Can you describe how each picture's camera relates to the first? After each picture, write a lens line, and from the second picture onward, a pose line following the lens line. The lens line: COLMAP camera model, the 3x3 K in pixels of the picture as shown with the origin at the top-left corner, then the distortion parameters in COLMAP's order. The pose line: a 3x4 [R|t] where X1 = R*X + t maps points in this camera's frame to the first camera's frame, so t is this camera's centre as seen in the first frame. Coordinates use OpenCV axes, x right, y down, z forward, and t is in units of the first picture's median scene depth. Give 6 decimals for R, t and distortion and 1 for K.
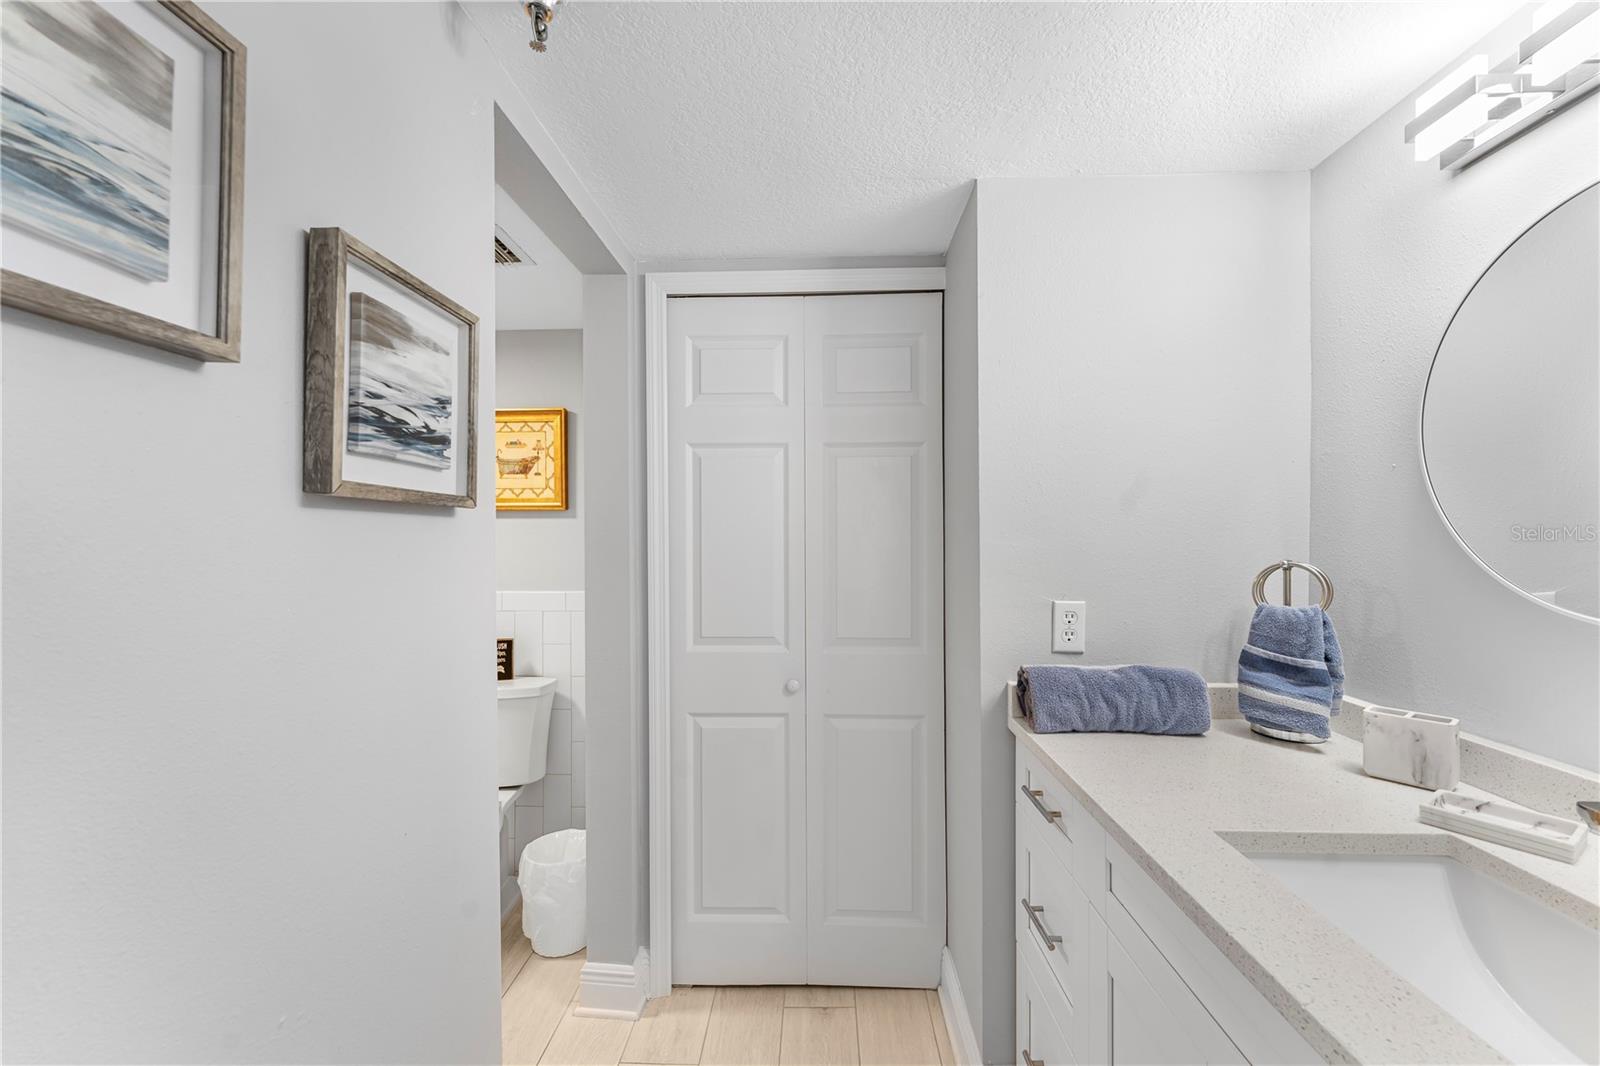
lens RADIAL K [[653.2, 0, 791.1], [0, 653.2, 535.1], [0, 0, 1]] dist [-0.000901, -0.000169]
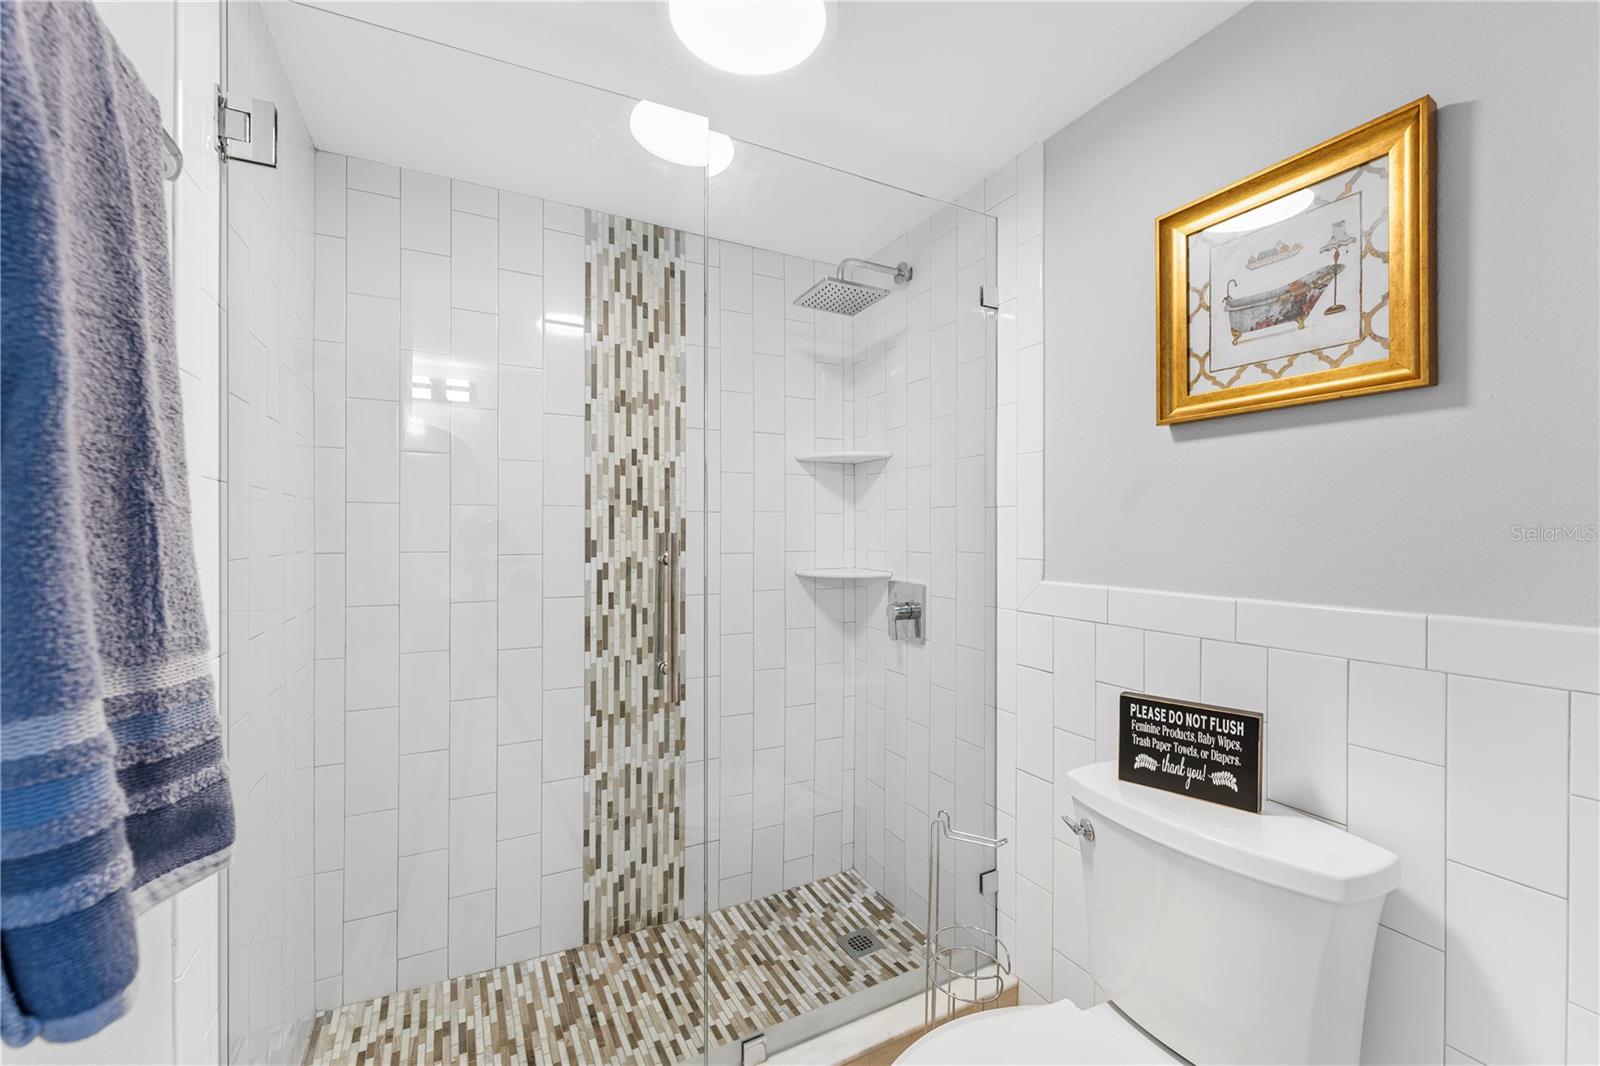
lens RADIAL K [[653.2, 0, 797.9], [0, 653.2, 533.7], [0, 0, 1]] dist [-0.000901, -0.000169]
pose [[0.505911, 0.010037, -0.862528, -0.298563], [0.002040, 0.999916, 0.012833, 0.052169], [0.862584, -0.008252, 0.505847, 0.735373]]
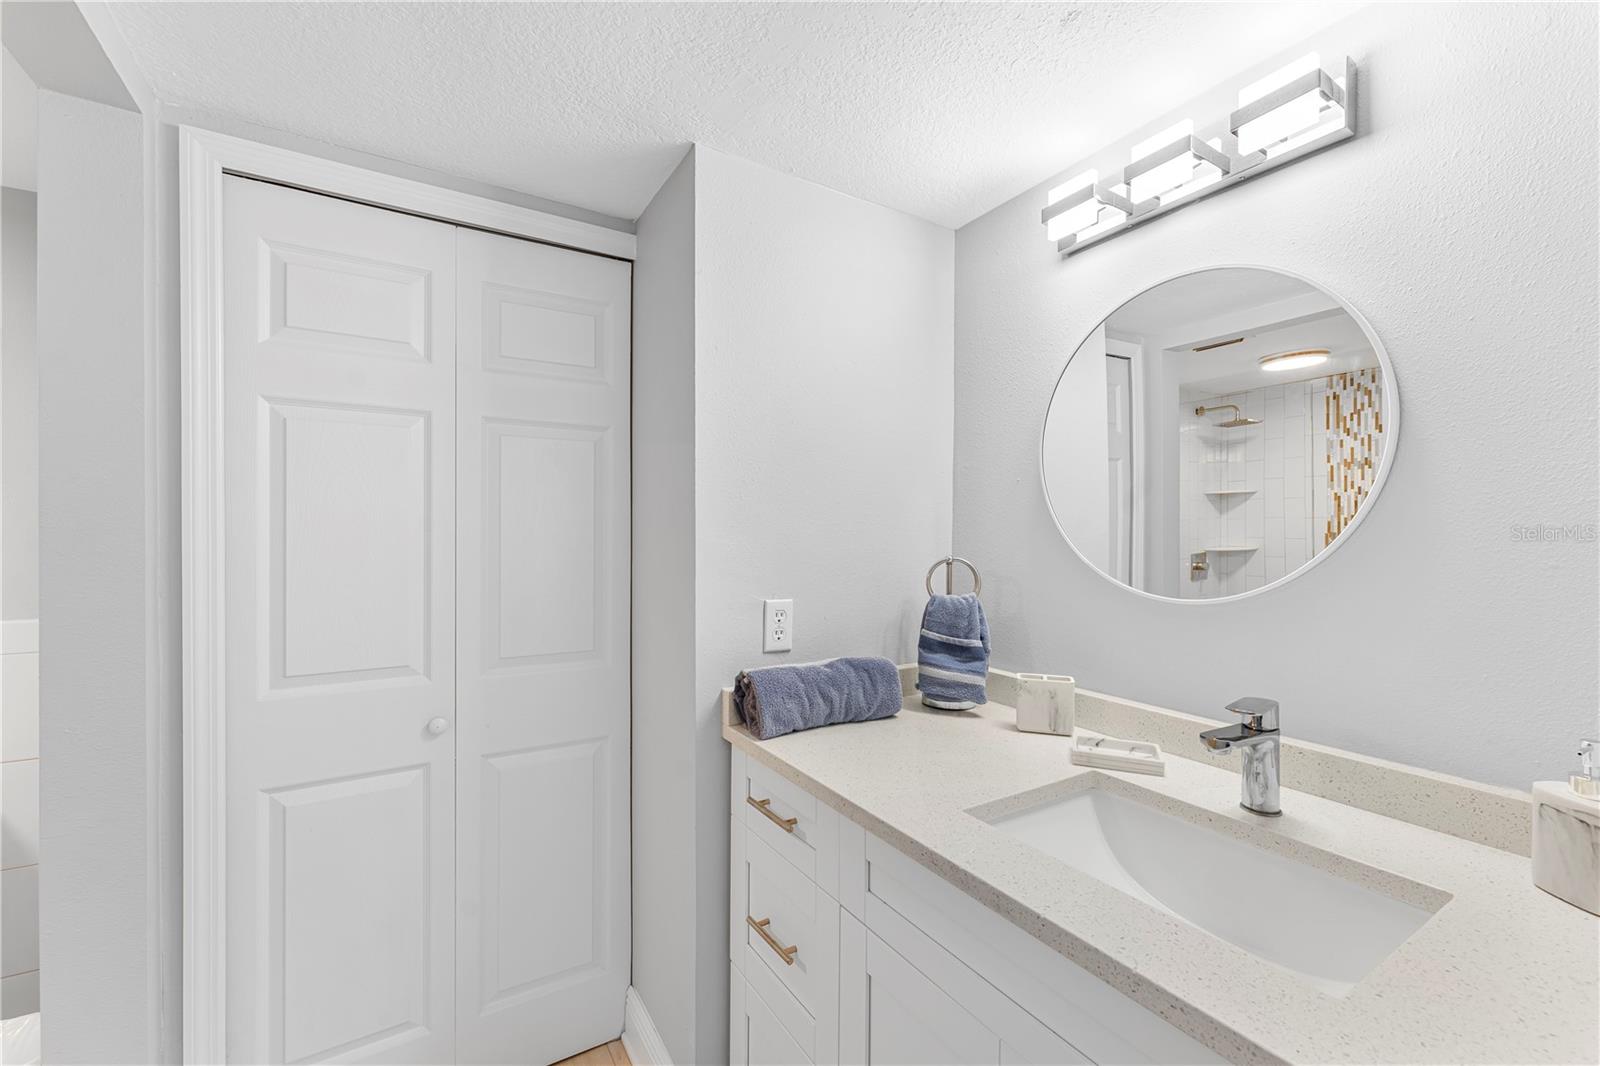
lens RADIAL K [[653.2, 0, 806.2], [0, 653.2, 535.3], [0, 0, 1]] dist [-0.000901, -0.000169]
pose [[0.823753, 0.004535, 0.566931, -0.104604], [-0.006764, 0.999975, 0.001830, 0.000784], [-0.566909, -0.005342, 0.823763, 0.157554]]
